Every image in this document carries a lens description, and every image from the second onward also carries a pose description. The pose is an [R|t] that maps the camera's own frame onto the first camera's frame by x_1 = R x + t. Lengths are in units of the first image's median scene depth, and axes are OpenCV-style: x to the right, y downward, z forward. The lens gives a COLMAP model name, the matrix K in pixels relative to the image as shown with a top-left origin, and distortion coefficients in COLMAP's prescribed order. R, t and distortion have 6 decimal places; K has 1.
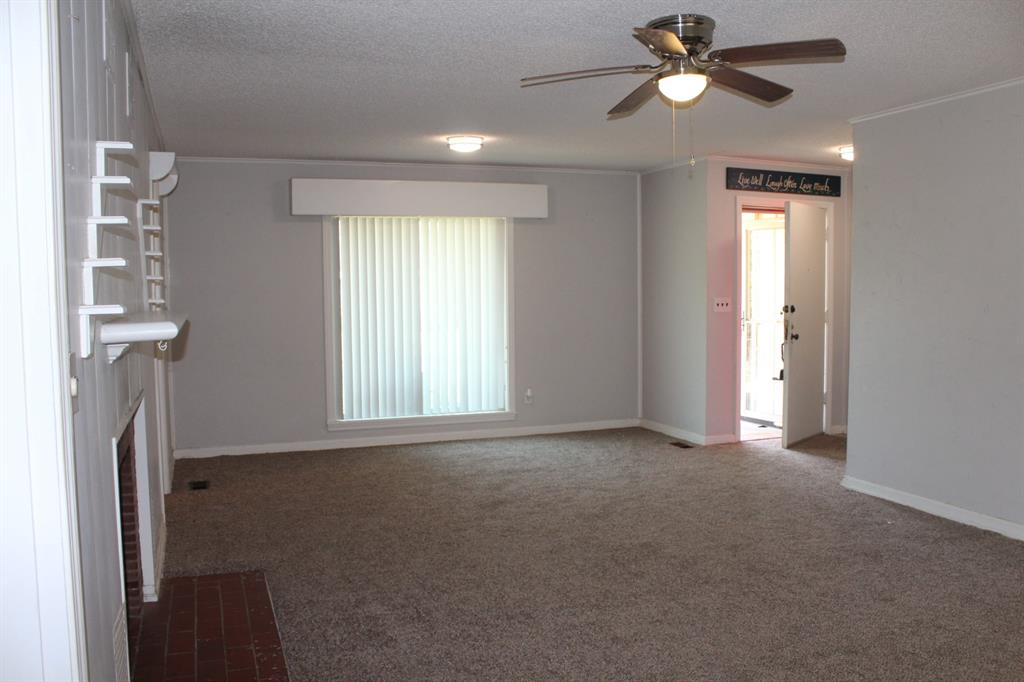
lens RADIAL K [[872.3, 0, 512.0], [0, 872.3, 341.0], [0, 0, 1]] dist [-0.002113, 0.147919]
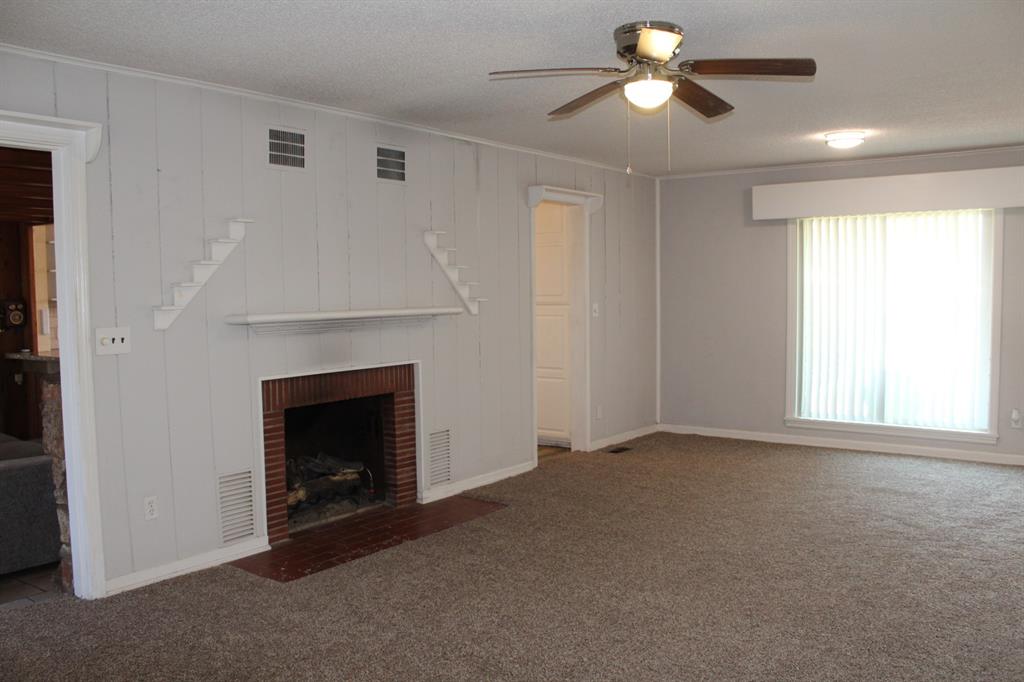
lens RADIAL K [[862.9, 0, 509.8], [0, 862.9, 348.2], [0, 0, 1]] dist [-0.161797, 0.149303]
pose [[0.560023, 0.063400, -0.826048, 0.449409], [-0.049111, 0.997855, 0.043292, -0.017169], [0.827020, 0.016323, 0.561935, 0.163525]]
